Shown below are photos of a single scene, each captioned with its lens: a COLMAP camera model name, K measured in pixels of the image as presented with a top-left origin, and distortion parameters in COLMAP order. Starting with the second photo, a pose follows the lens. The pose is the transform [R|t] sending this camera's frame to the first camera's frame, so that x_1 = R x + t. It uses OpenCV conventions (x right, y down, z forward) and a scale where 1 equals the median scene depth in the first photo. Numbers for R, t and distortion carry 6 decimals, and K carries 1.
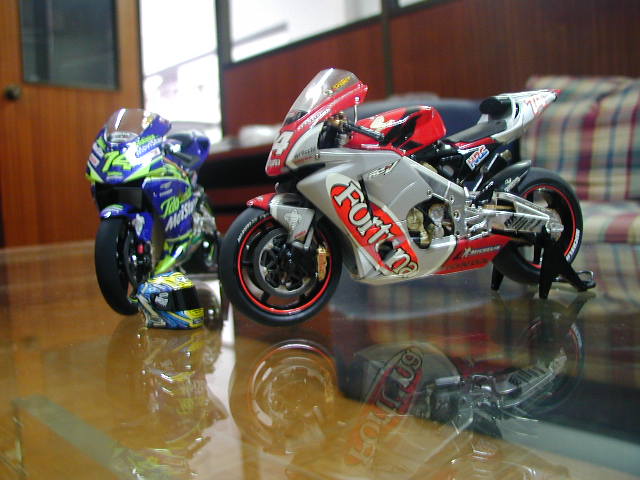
lens RADIAL K [[663.5, 0, 320.0], [0, 663.5, 240.0], [0, 0, 1]] dist [-0.204259, 0.177885]
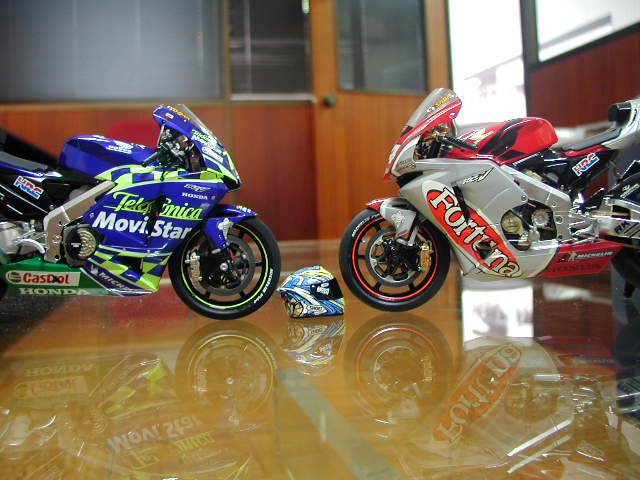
lens RADIAL K [[663.5, 0, 320.0], [0, 663.5, 240.0], [0, 0, 1]] dist [-0.204259, 0.177885]
pose [[0.895207, 0.037728, -0.444051, 0.339332], [-0.040094, 0.999188, 0.004065, 0.005543], [0.443843, 0.014165, 0.895992, -0.099677]]
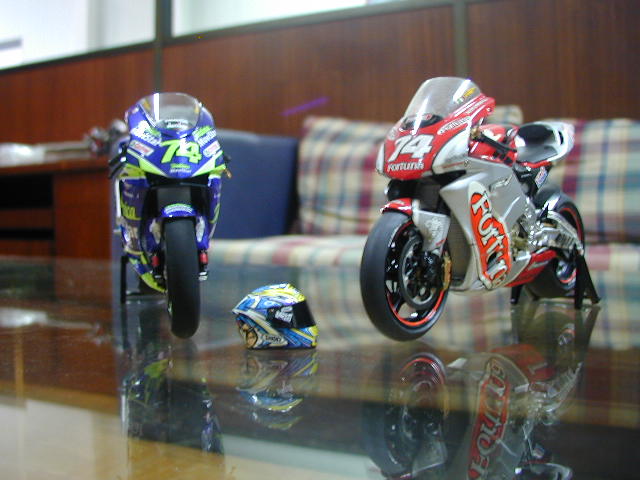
lens RADIAL K [[663.5, 0, 320.0], [0, 663.5, 240.0], [0, 0, 1]] dist [-0.204259, 0.177885]
pose [[0.911993, 0.031622, 0.408985, -0.551966], [-0.008826, 0.998306, -0.057506, 0.043030], [-0.410111, 0.048835, 0.910727, 0.192166]]
